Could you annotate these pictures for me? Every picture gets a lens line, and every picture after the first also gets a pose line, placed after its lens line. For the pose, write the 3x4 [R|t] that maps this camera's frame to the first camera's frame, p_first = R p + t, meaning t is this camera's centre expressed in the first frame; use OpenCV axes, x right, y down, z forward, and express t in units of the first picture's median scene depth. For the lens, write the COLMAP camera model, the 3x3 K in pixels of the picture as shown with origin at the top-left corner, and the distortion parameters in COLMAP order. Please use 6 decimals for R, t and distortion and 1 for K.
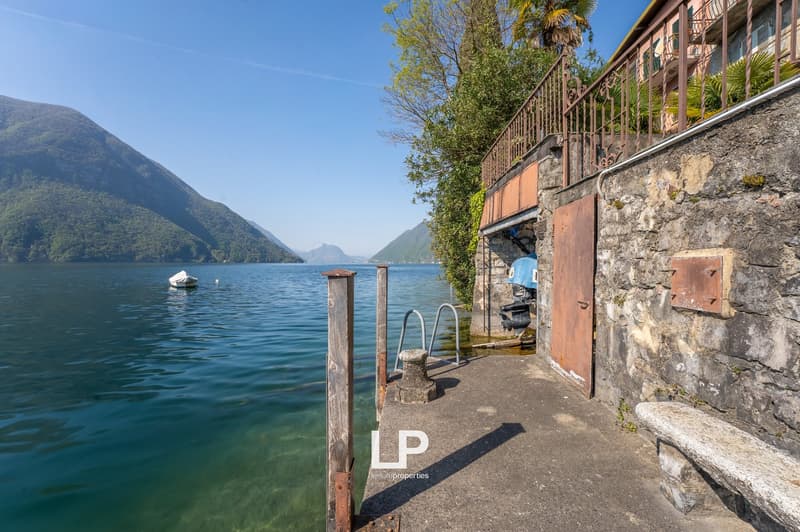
lens RADIAL K [[334.0, 0, 400.3], [0, 334.0, 264.4], [0, 0, 1]] dist [-0.029186, 0.005001]
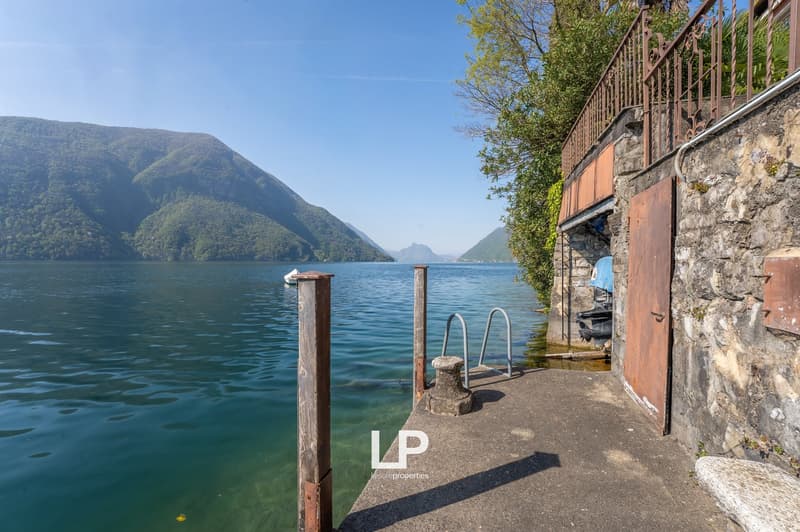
lens RADIAL K [[334.0, 0, 399.0], [0, 334.0, 264.6], [0, 0, 1]] dist [-0.029186, 0.005001]
pose [[0.963807, 0.002999, -0.266586, 0.065316], [-0.001998, 0.999990, 0.004026, -0.001934], [0.266595, -0.003348, 0.963803, 0.029451]]
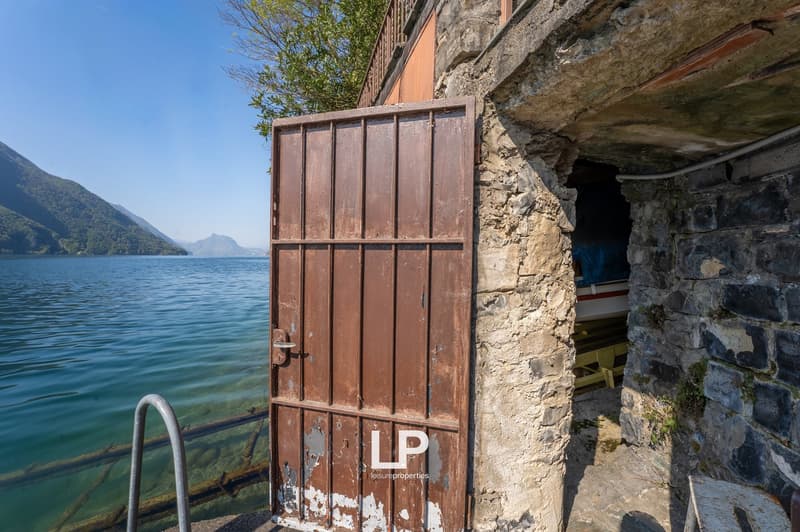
lens RADIAL K [[334.0, 0, 402.1], [0, 334.0, 264.8], [0, 0, 1]] dist [-0.029186, 0.005001]
pose [[0.958210, -0.005822, 0.286007, 0.147905], [-0.000911, 0.999726, 0.023402, -0.005414], [-0.286065, -0.022685, 0.957942, 0.353517]]
